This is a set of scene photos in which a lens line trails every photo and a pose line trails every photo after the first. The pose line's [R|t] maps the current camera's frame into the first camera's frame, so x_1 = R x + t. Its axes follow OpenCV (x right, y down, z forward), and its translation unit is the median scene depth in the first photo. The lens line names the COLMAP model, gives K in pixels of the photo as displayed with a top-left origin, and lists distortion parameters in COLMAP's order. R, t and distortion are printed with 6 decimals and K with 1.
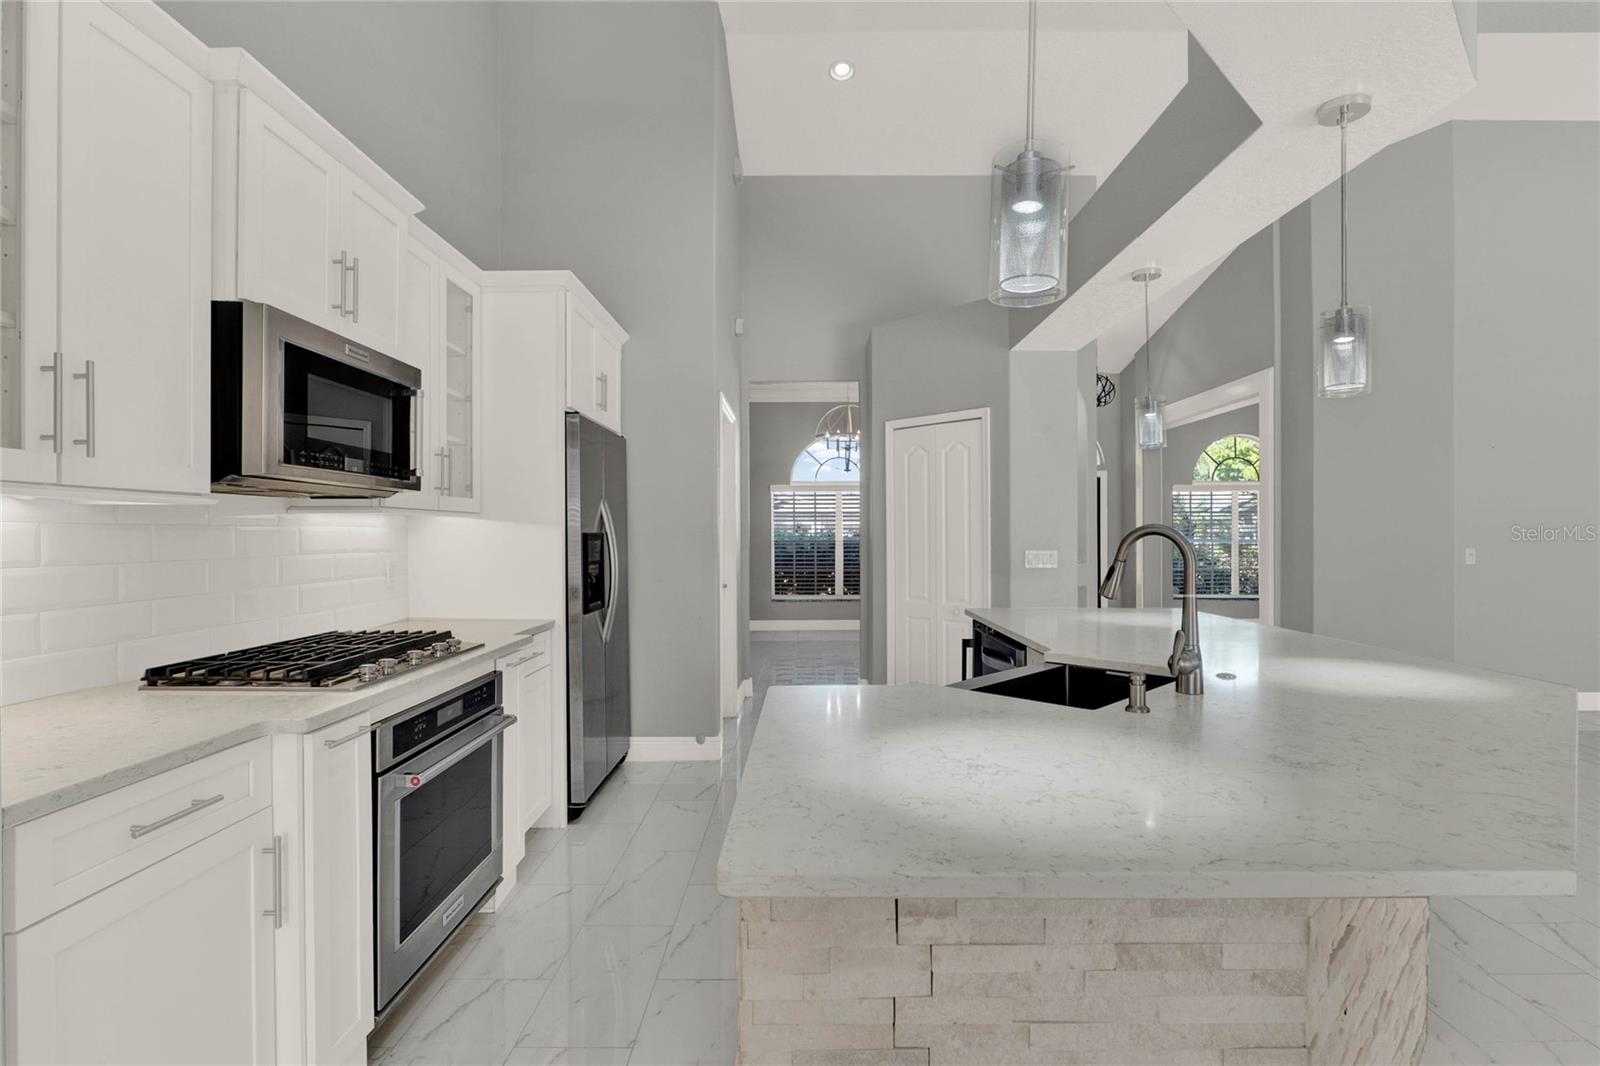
lens RADIAL K [[771.3, 0, 807.3], [0, 771.3, 530.7], [0, 0, 1]] dist [-0.028684, 0.008329]
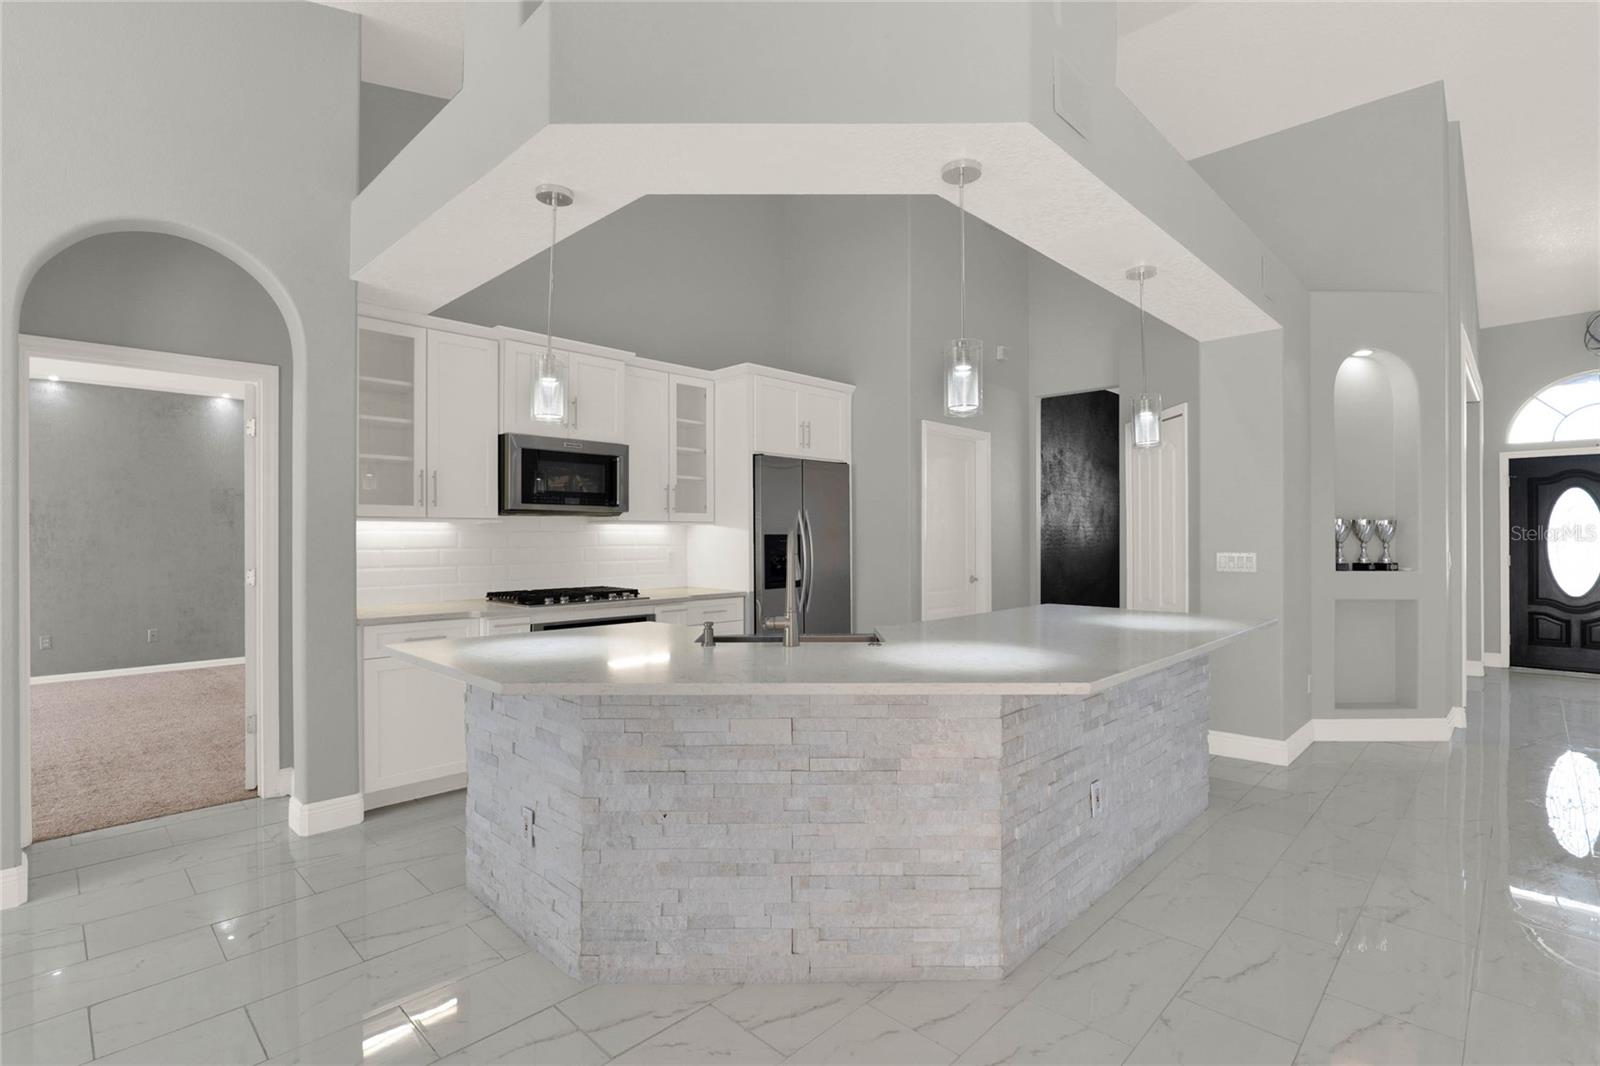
lens RADIAL K [[771.3, 0, 807.3], [0, 771.3, 530.7], [0, 0, 1]] dist [-0.028684, 0.008329]
pose [[0.718423, -0.006815, -0.695573, 1.275319], [0.003764, 0.999975, -0.005910, 0.005801], [0.695596, 0.001628, 0.718431, -0.023347]]
